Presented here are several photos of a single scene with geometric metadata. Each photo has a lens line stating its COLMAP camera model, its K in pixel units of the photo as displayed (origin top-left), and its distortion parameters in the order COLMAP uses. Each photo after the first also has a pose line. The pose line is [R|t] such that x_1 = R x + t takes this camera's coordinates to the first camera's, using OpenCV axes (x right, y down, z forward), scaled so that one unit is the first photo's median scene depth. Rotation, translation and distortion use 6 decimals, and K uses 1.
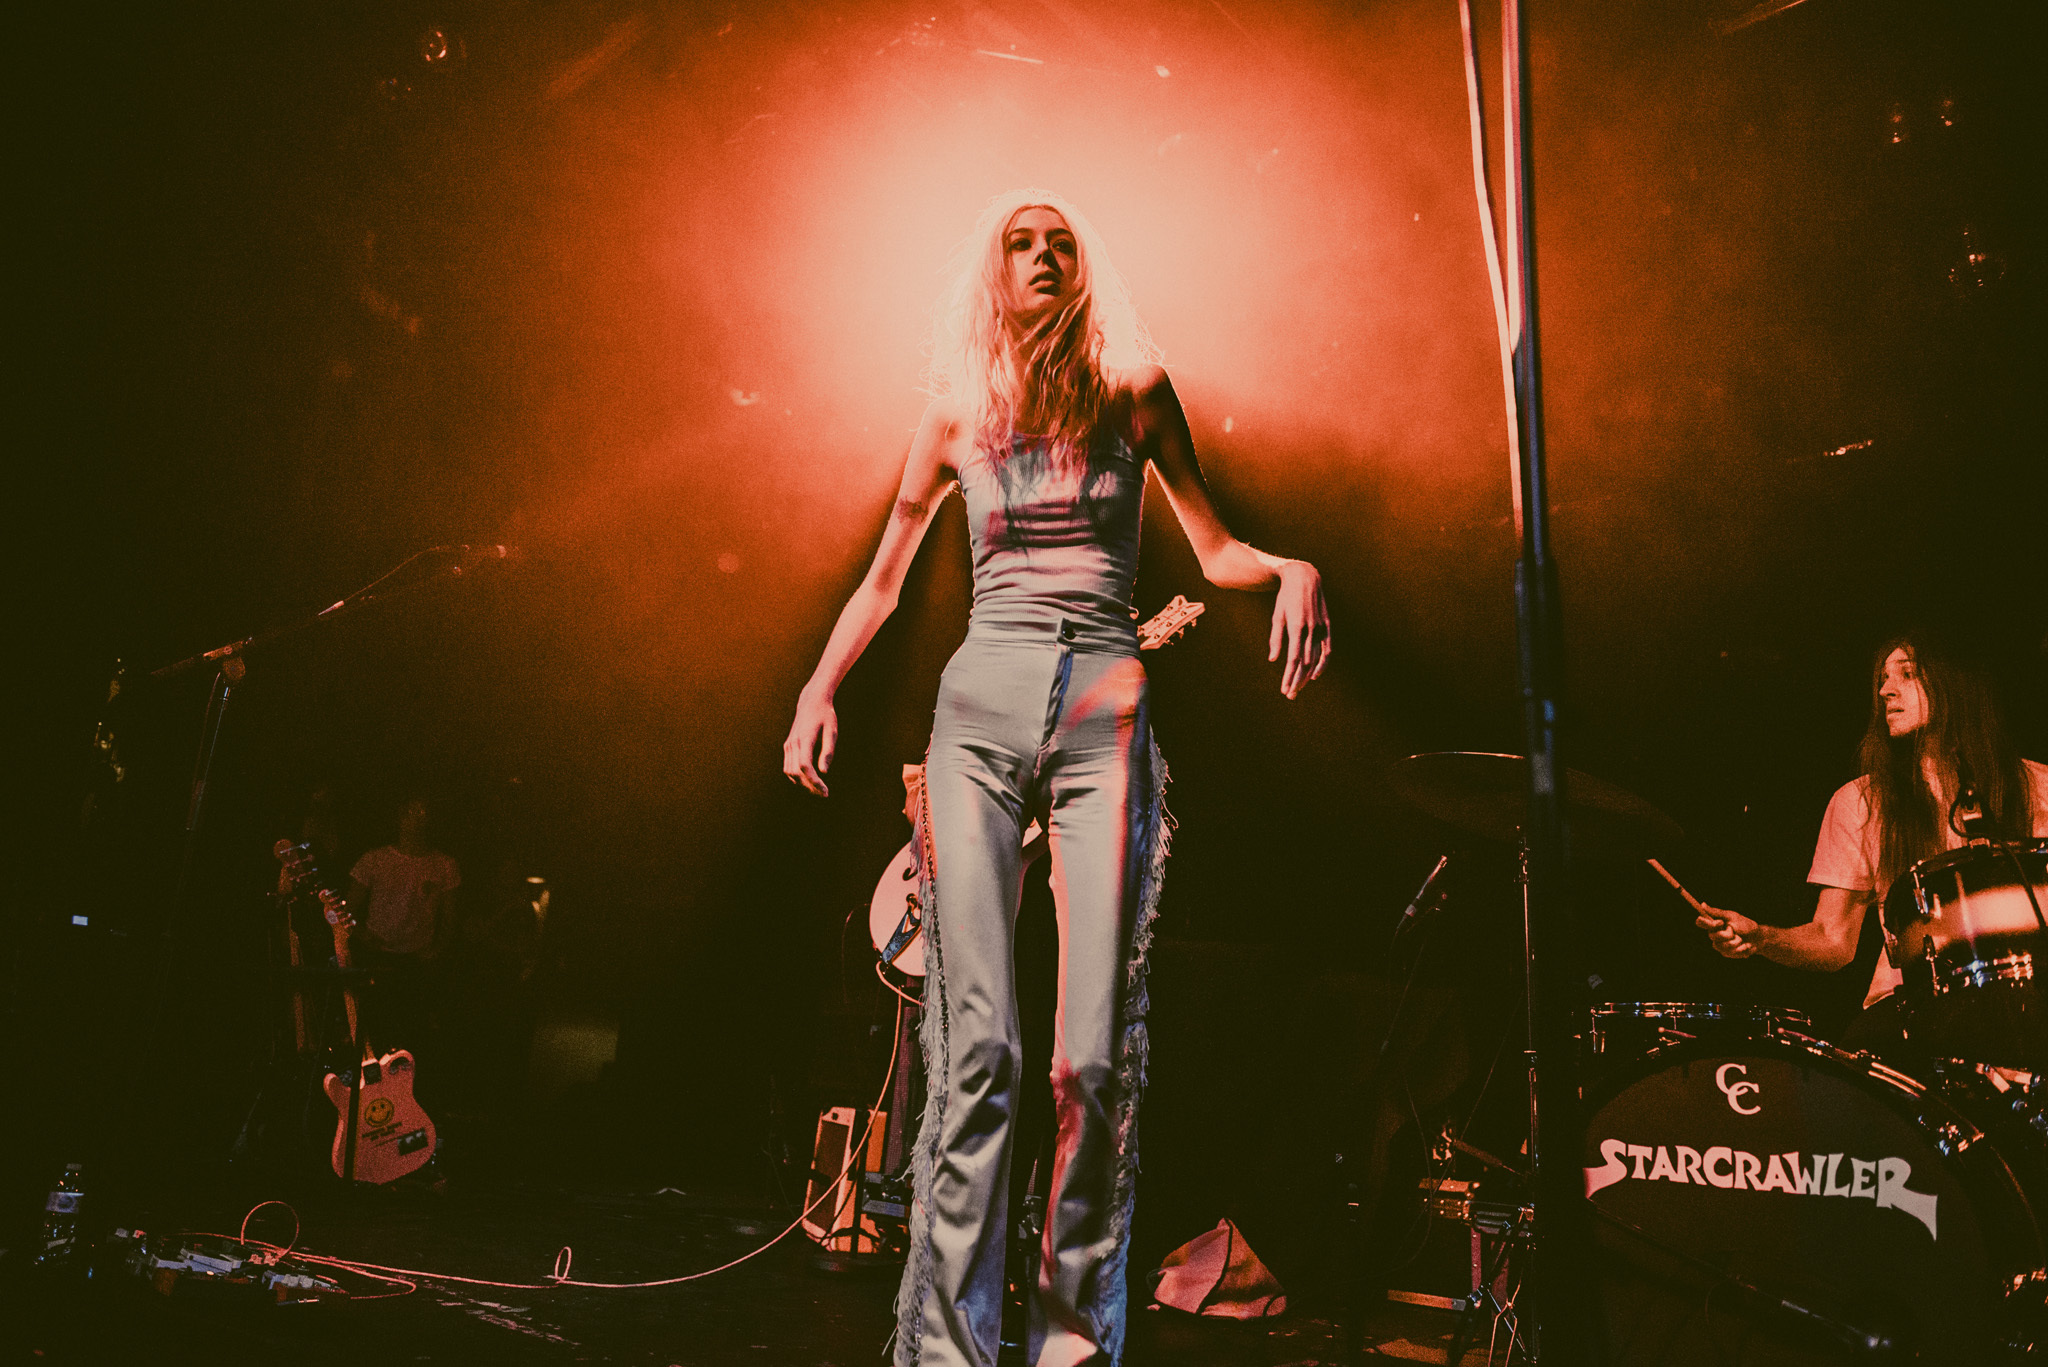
lens RADIAL K [[1476.5, 0, 1012.6], [0, 1476.5, 703.0], [0, 0, 1]] dist [-0.064129, 0.000079]
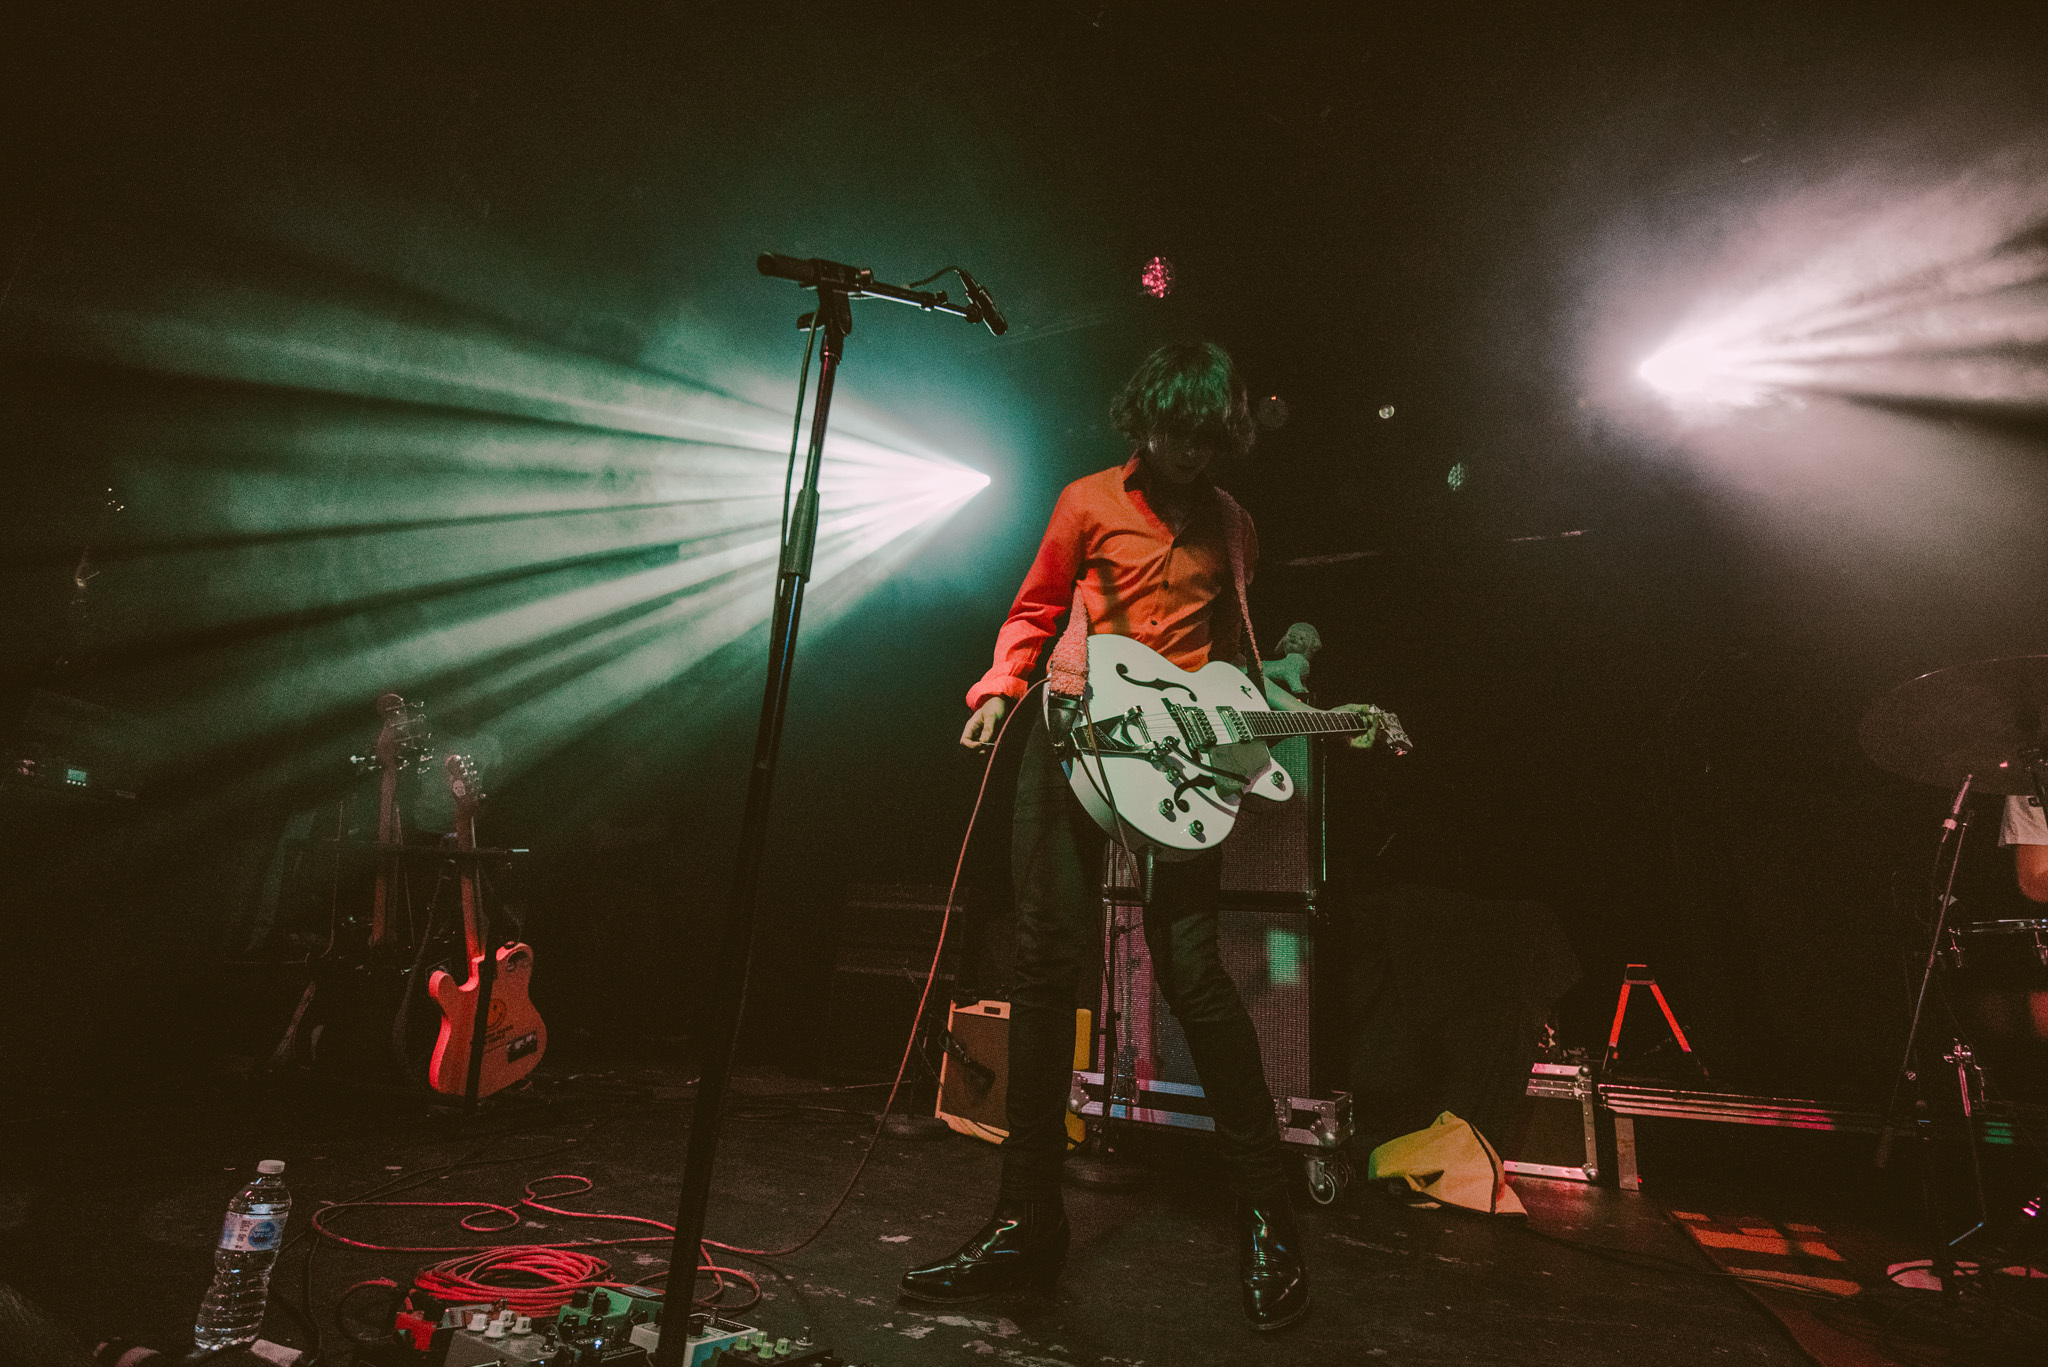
lens RADIAL K [[945.7, 0, 1016.4], [0, 945.7, 690.8], [0, 0, 1]] dist [-0.017408, -0.011980]
pose [[0.941791, 0.097963, 0.321610, -0.703480], [-0.091996, 0.995188, -0.033738, 0.160500], [-0.323367, 0.002187, 0.946271, 0.752828]]
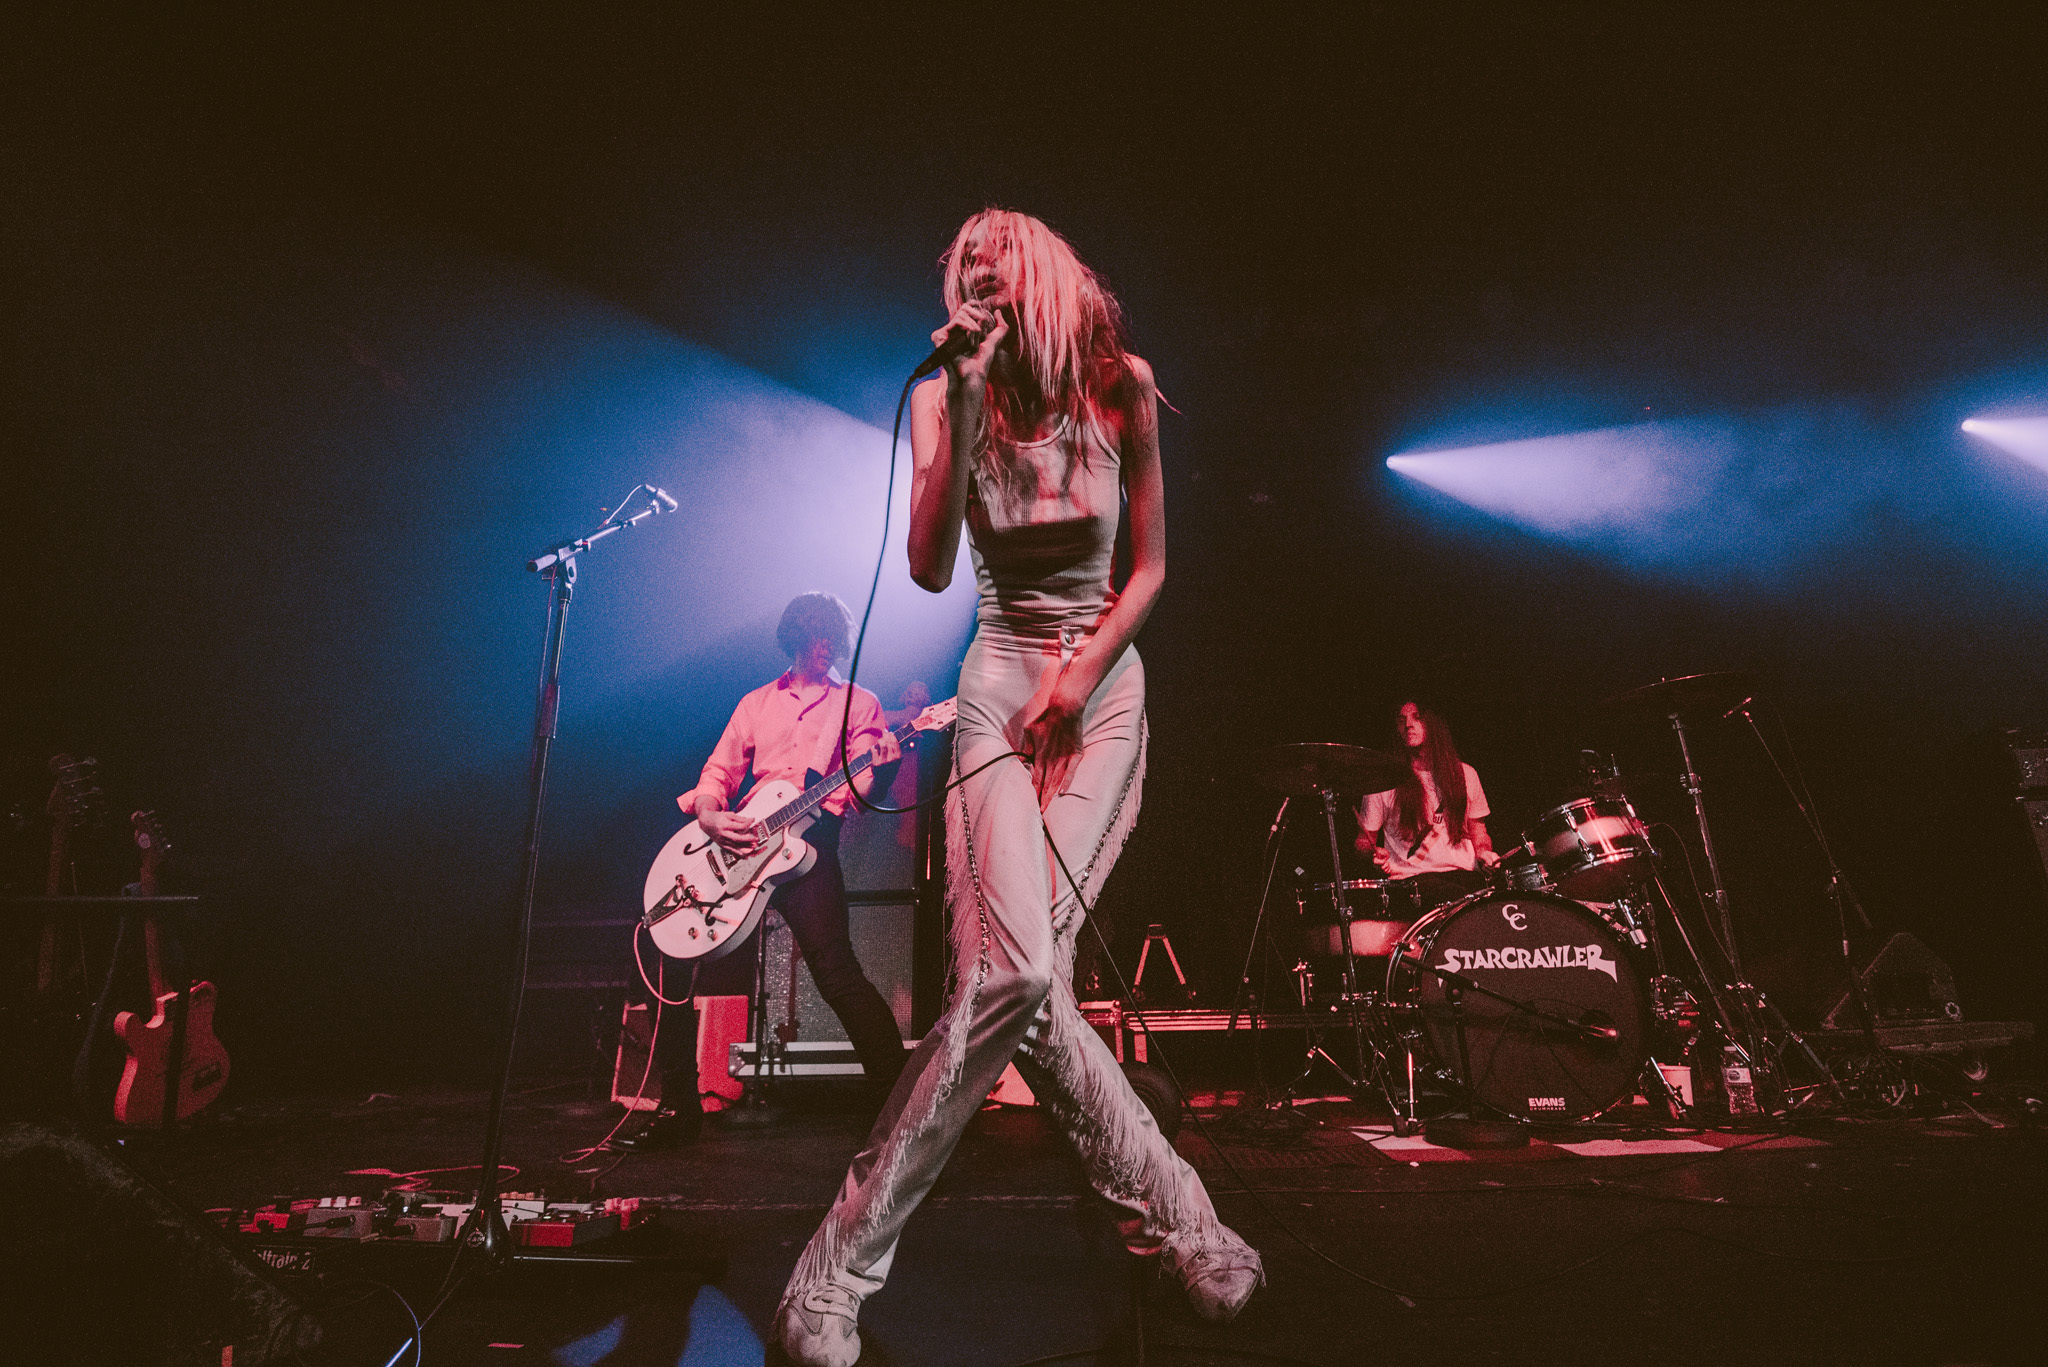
lens RADIAL K [[945.7, 0, 1016.4], [0, 945.7, 690.8], [0, 0, 1]] dist [-0.017408, -0.011980]
pose [[0.785318, 0.097406, 0.611382, -0.820533], [-0.079114, 0.995238, -0.056941, 0.083498], [-0.614017, -0.003652, 0.789284, 0.395143]]
